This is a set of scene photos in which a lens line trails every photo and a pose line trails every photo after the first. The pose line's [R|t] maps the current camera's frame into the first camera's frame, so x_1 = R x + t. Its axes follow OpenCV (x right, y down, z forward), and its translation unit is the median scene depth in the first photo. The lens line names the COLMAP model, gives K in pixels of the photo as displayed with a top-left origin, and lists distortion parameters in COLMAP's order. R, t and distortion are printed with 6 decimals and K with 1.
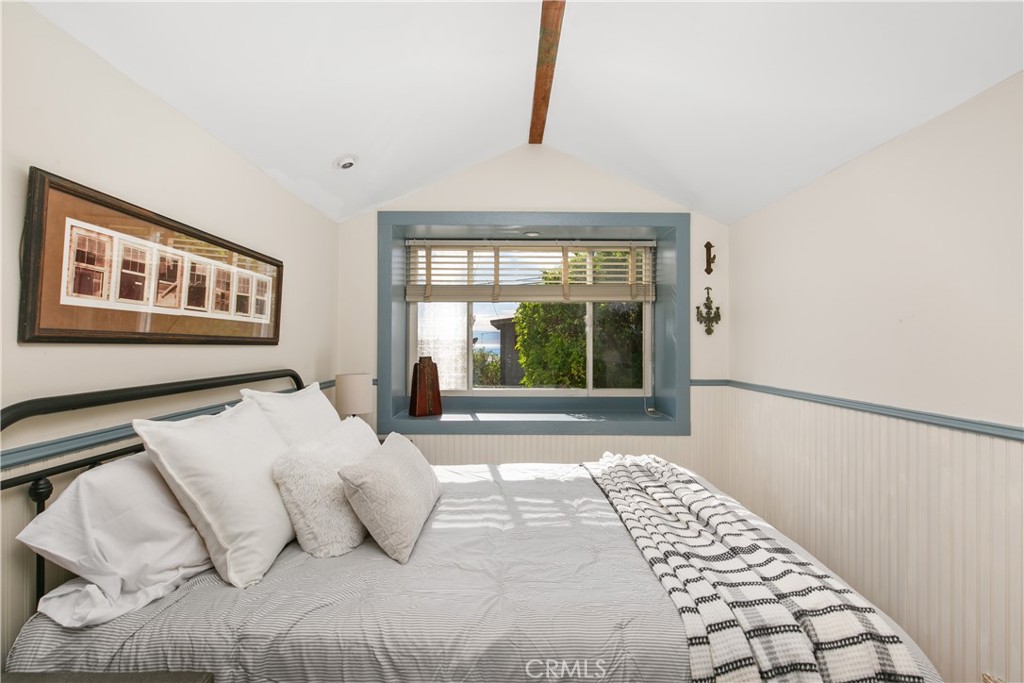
lens RADIAL K [[490.1, 0, 514.4], [0, 490.1, 336.9], [0, 0, 1]] dist [0.000522, -0.000145]
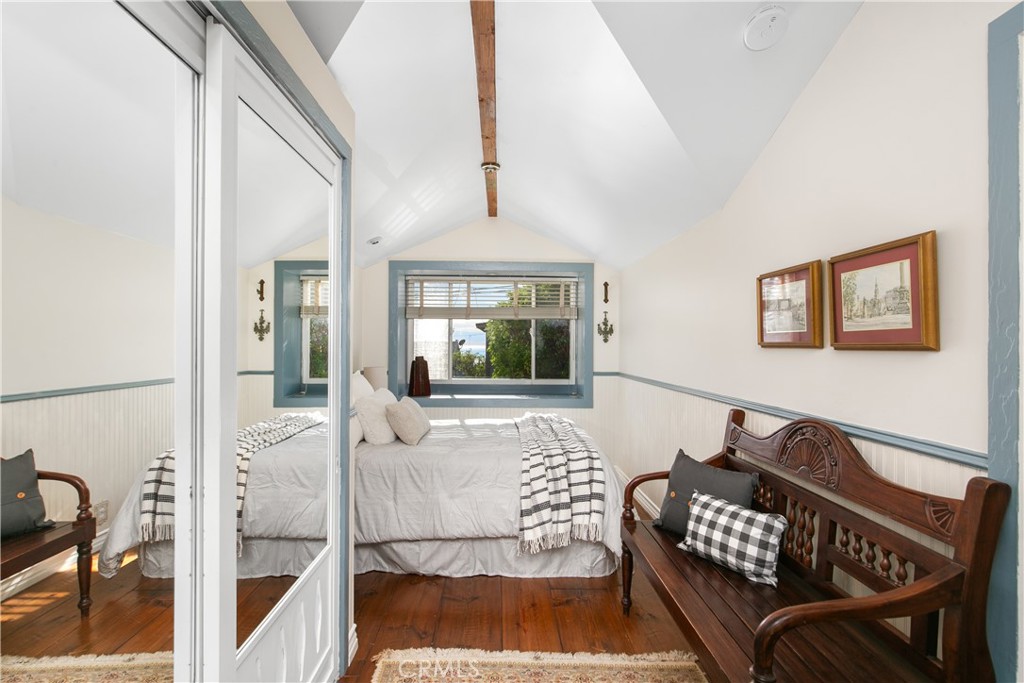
lens RADIAL K [[490.1, 0, 511.9], [0, 490.1, 342.8], [0, 0, 1]] dist [0.000522, -0.000145]
pose [[0.999797, 0.003776, 0.019806, 0.077293], [-0.003931, 0.999962, 0.007837, -0.015276], [-0.019776, -0.007913, 0.999773, -0.553055]]
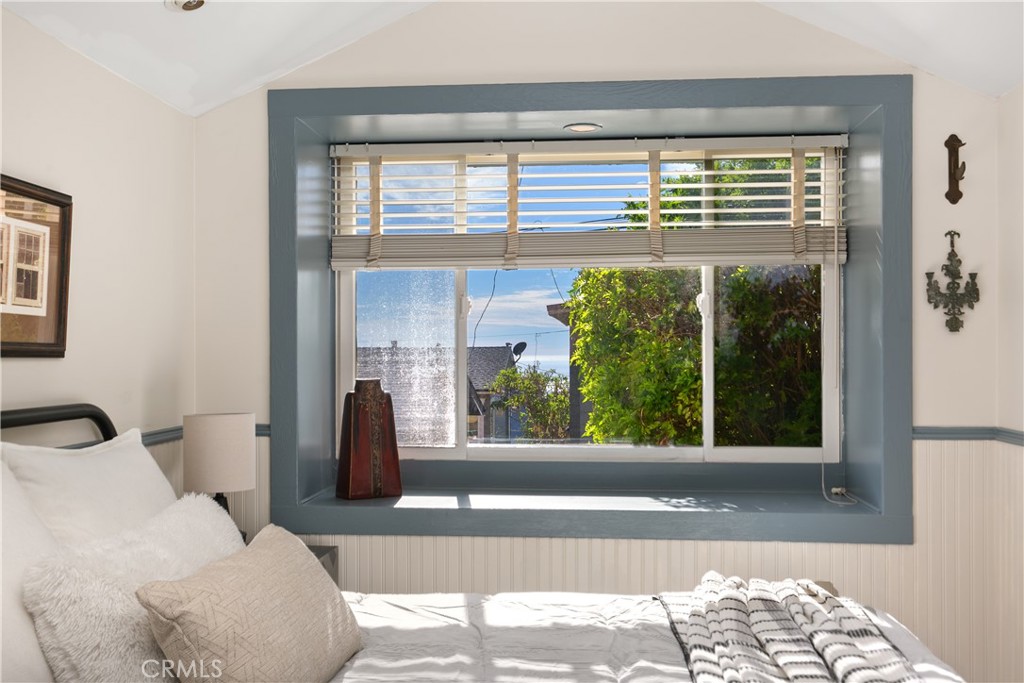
lens RADIAL K [[1035.7, 0, 505.7], [0, 1035.7, 351.9], [0, 0, 1]] dist [0.013548, 0.000000]
pose [[0.995397, -0.005038, -0.095702, 0.066643], [0.006070, 0.999927, 0.010495, 0.001846], [0.095642, -0.011028, 0.995355, -0.037552]]
